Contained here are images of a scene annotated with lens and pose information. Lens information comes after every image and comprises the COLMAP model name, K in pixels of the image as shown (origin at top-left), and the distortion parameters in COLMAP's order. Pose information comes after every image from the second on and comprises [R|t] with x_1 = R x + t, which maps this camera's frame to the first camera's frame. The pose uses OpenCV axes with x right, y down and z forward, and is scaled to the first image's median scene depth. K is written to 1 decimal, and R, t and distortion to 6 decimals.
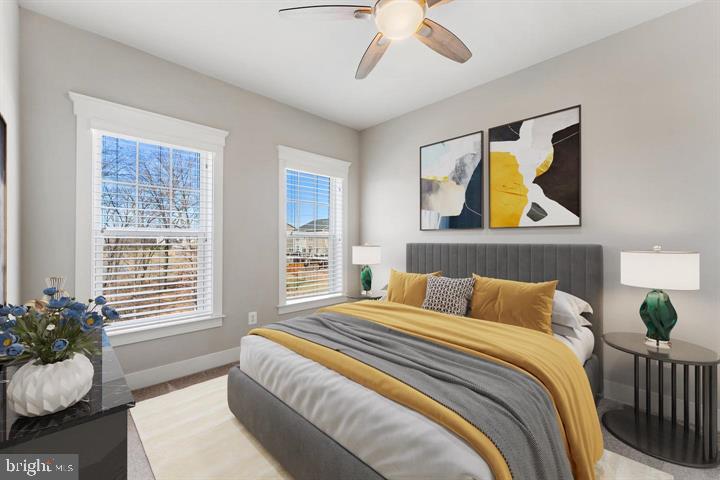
lens RADIAL K [[293.2, 0, 358.1], [0, 293.2, 238.8], [0, 0, 1]] dist [0.001792, 0.000071]
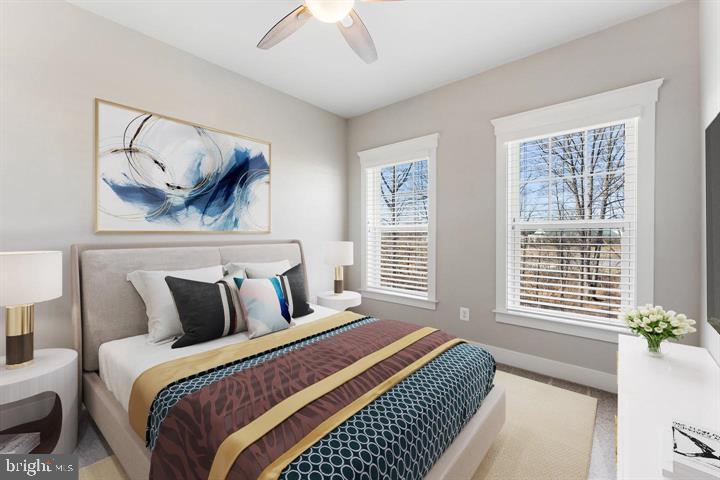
lens RADIAL K [[301.2, 0, 360.0], [0, 301.2, 240.0], [0, 0, 1]] dist [0.000394, -0.000054]
pose [[0.076500, 0.019808, -0.996873, 0.389902], [0.009625, 0.999741, 0.020604, 0.001560], [0.997023, -0.011171, 0.076289, 0.379562]]
